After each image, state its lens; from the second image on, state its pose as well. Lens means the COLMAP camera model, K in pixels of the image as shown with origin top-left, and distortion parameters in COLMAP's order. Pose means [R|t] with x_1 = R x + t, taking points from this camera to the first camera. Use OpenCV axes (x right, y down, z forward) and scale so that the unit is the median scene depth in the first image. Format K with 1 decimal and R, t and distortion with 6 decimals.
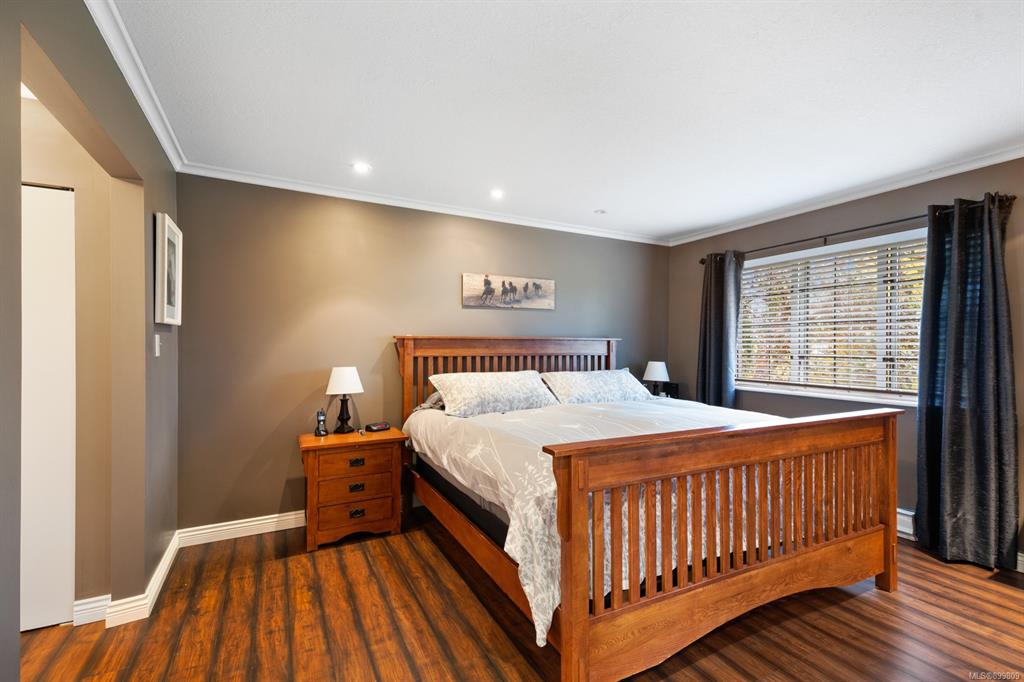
lens RADIAL K [[446.6, 0, 509.2], [0, 446.6, 343.0], [0, 0, 1]] dist [0.008363, -0.000101]
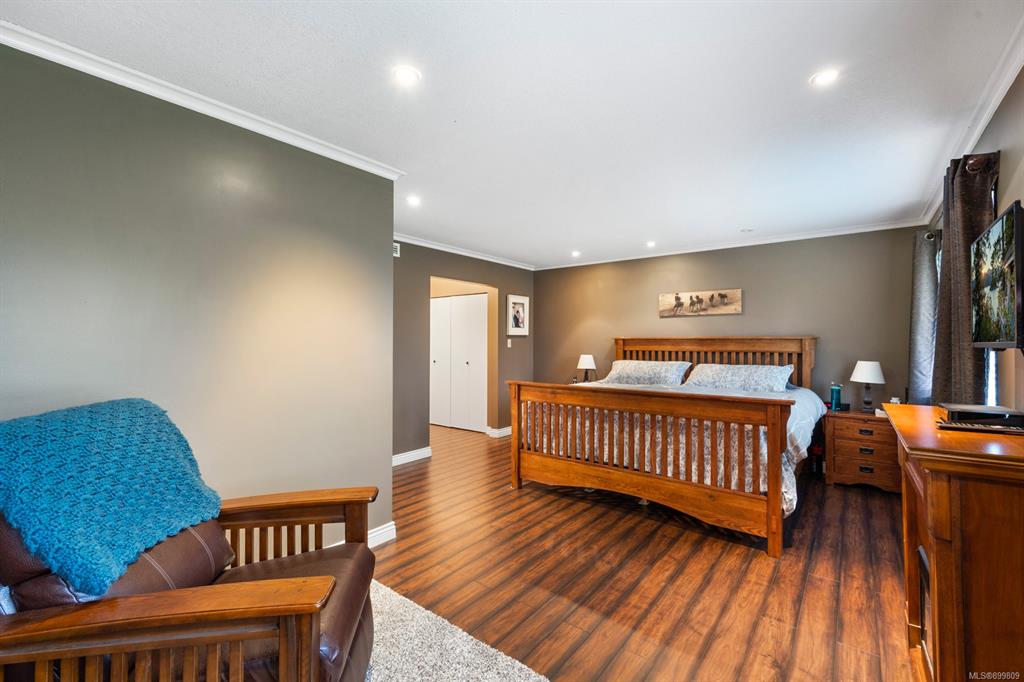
lens RADIAL K [[418.4, 0, 511.2], [0, 418.4, 339.1], [0, 0, 1]] dist [-0.004236, 0.001796]
pose [[0.437406, -0.006693, -0.899239, 0.916156], [0.007579, 0.999964, -0.003756, -0.007441], [0.899232, -0.005172, 0.437441, -0.044346]]
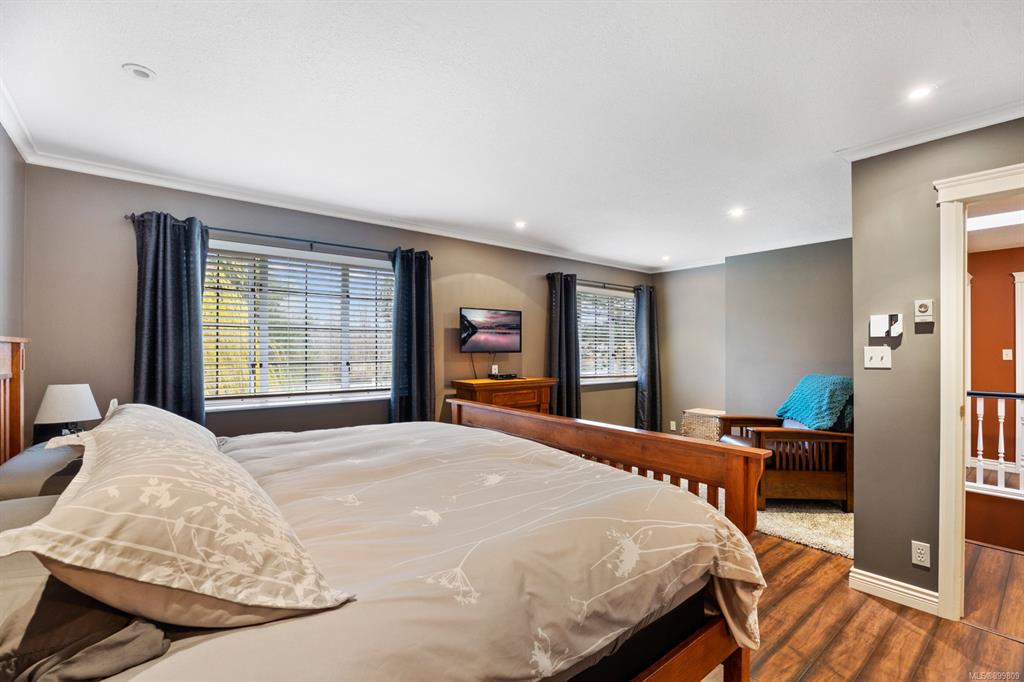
lens RADIAL K [[448.9, 0, 510.5], [0, 448.9, 345.8], [0, 0, 1]] dist [-0.014309, -0.000172]
pose [[-0.201512, 0.006181, 0.979467, -0.330200], [-0.005194, 0.999959, -0.007379, -0.002317], [-0.979472, -0.006575, -0.201472, 0.716222]]
